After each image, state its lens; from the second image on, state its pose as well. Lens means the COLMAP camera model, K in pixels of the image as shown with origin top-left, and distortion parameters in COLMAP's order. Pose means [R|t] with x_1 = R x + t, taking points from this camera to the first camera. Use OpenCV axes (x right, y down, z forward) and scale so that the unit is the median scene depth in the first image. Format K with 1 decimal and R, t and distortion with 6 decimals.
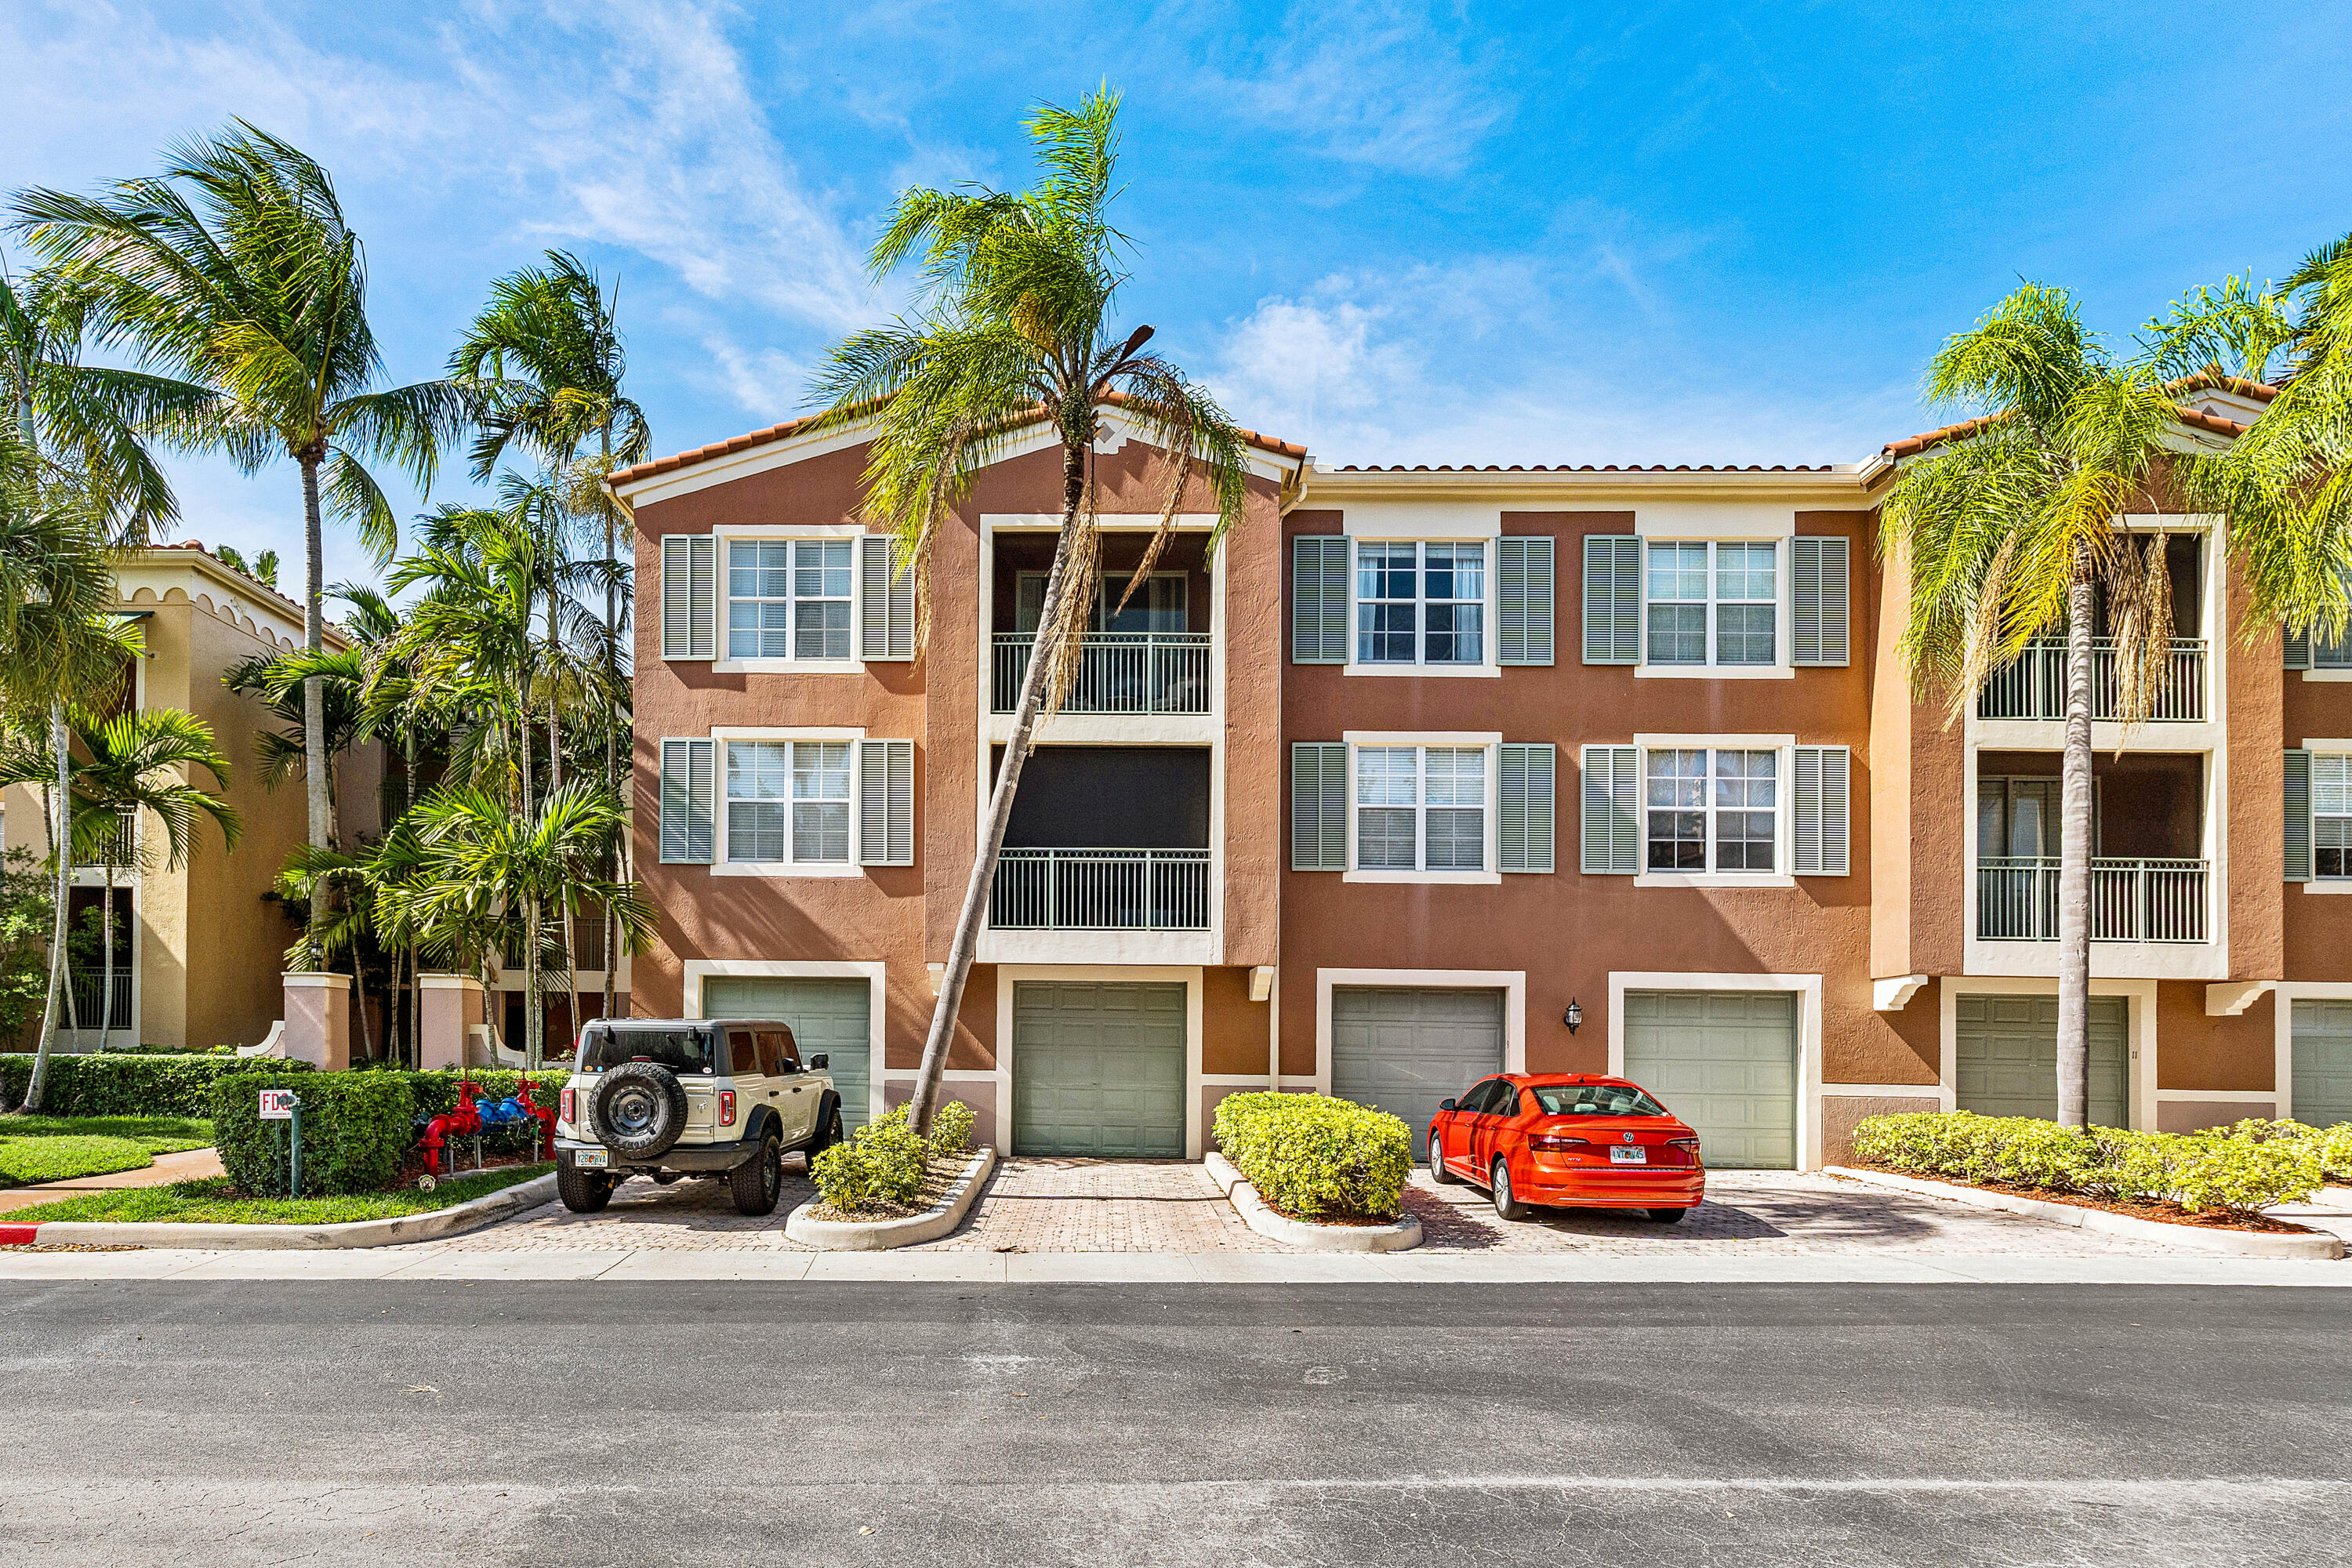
lens RADIAL K [[1139.9, 0, 1095.9], [0, 1139.9, 806.9], [0, 0, 1]] dist [0.002986, -0.000891]
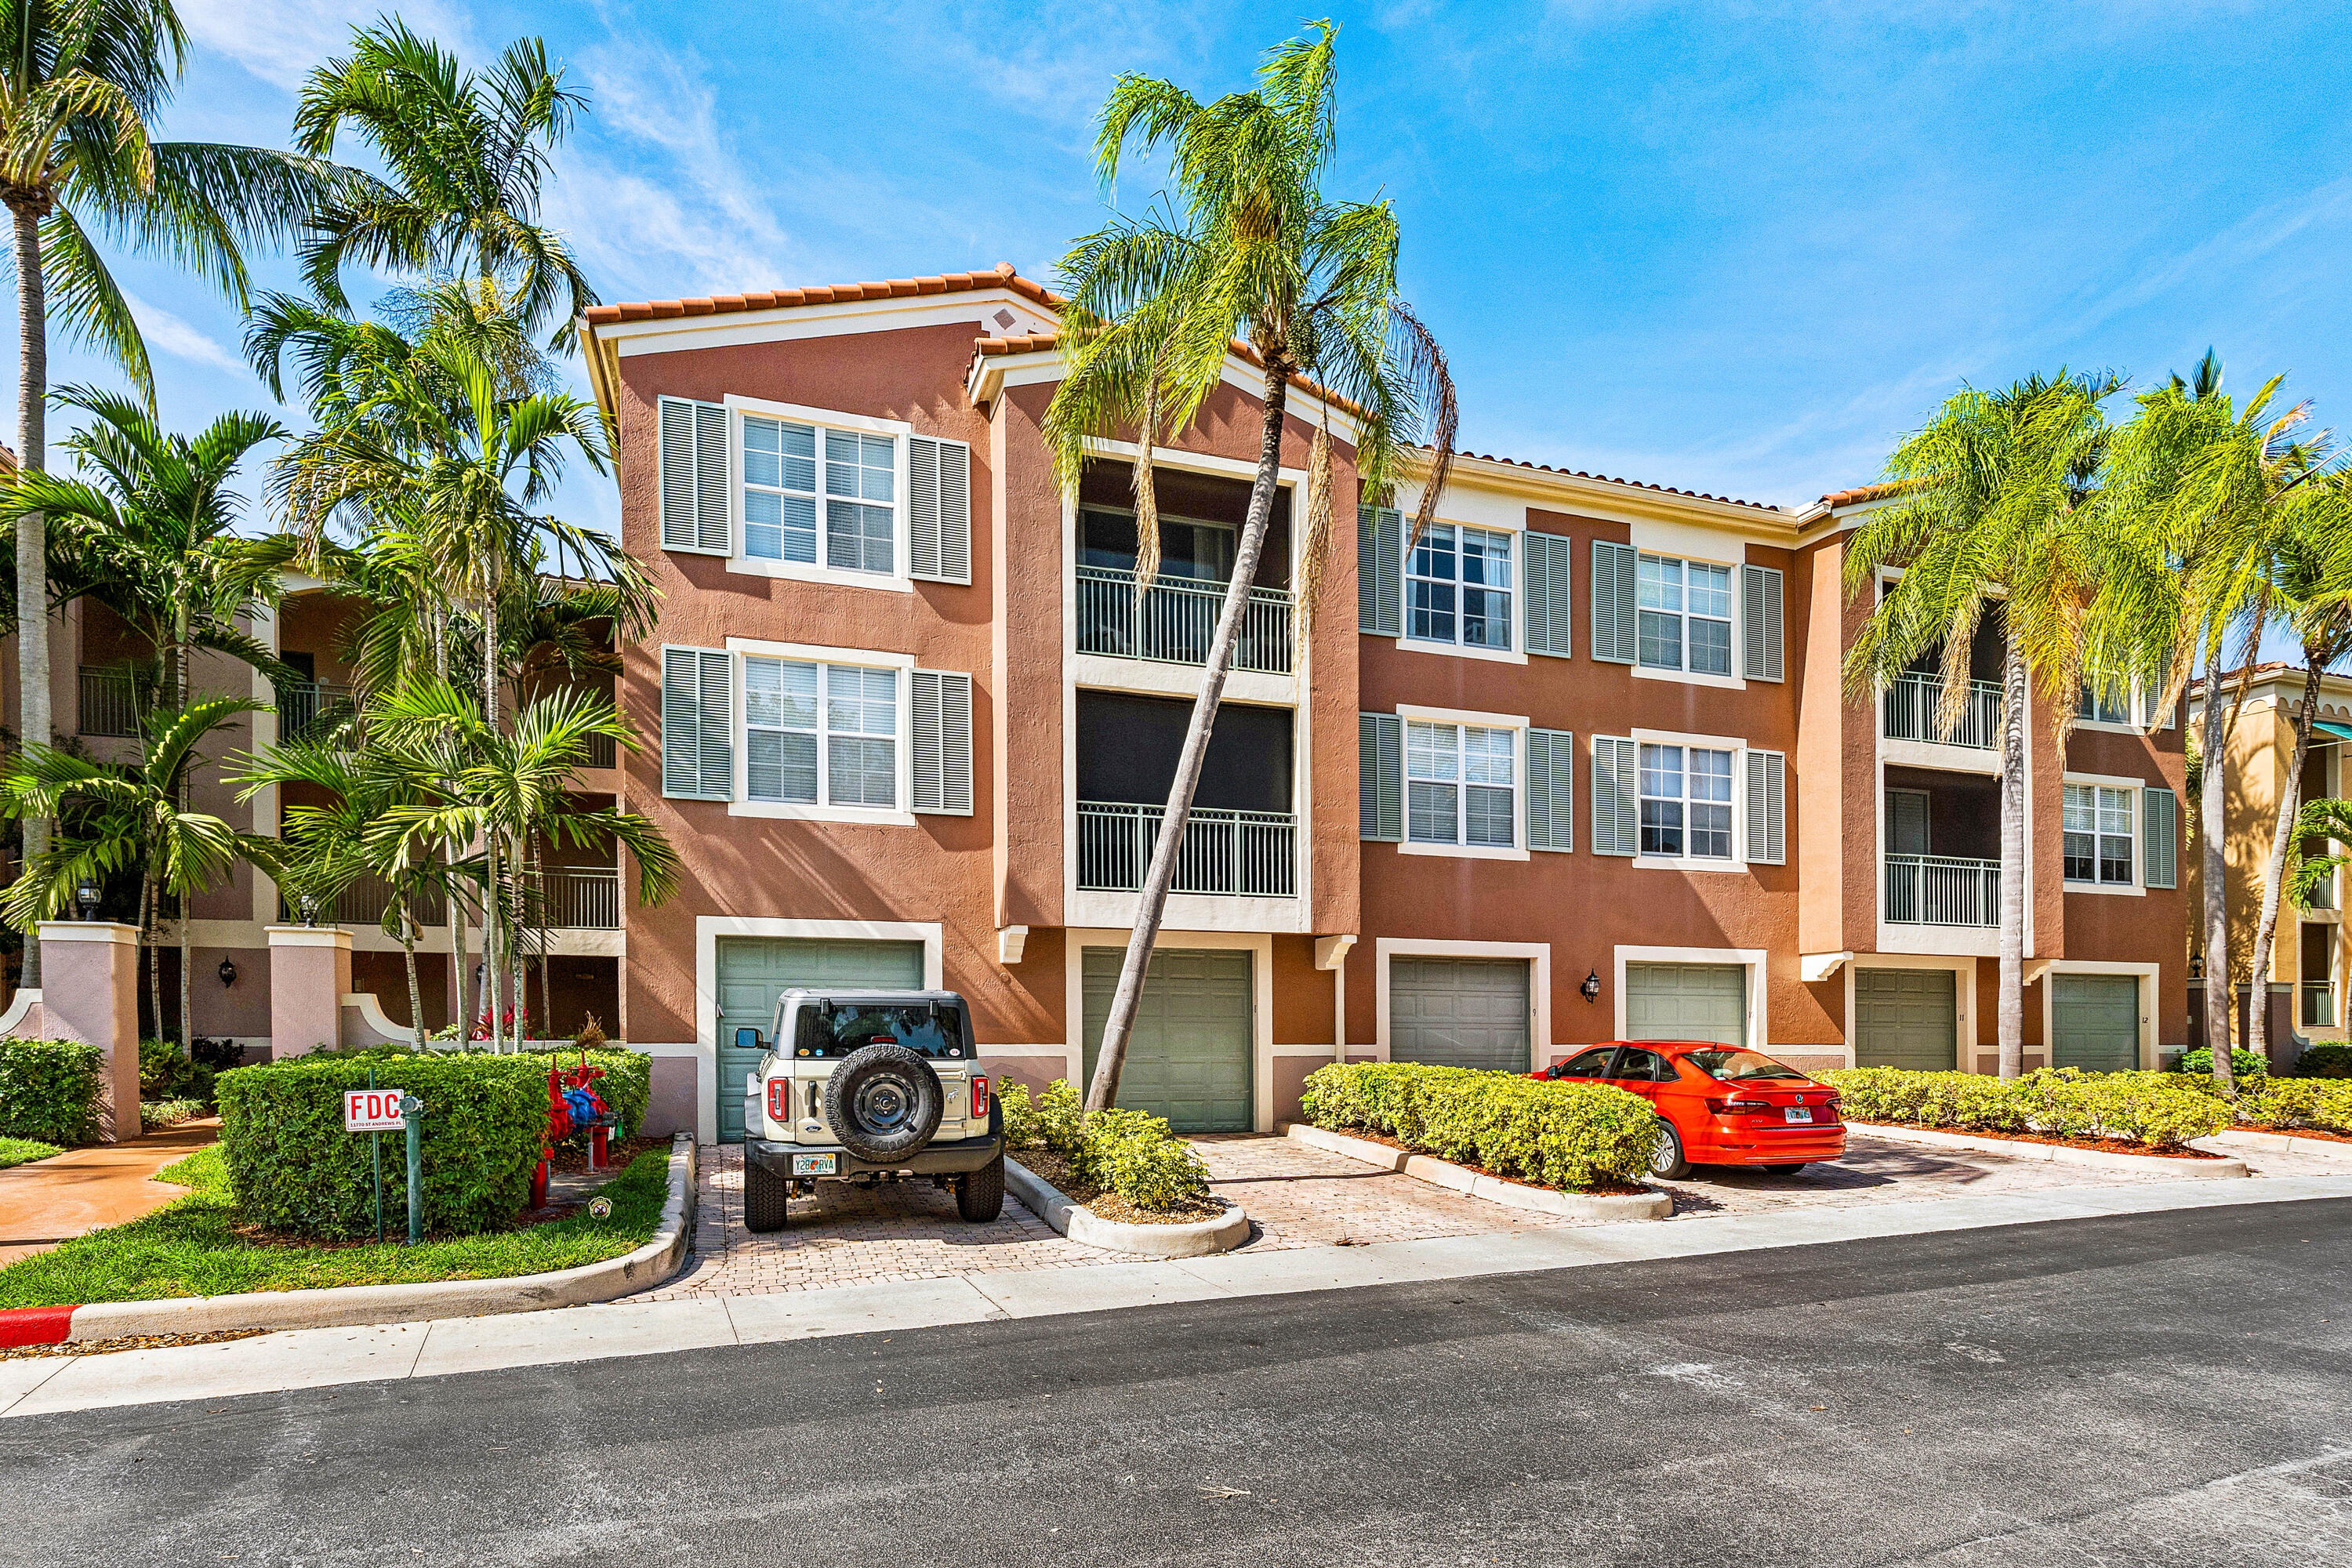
lens RADIAL K [[1139.9, 0, 1172.2], [0, 1139.9, 797.3], [0, 0, 1]] dist [0.002986, -0.000891]
pose [[0.945537, 0.055019, 0.320832, -0.302325], [-0.062158, 0.997994, 0.012044, 0.017044], [-0.319526, -0.031331, 0.947059, 0.109433]]
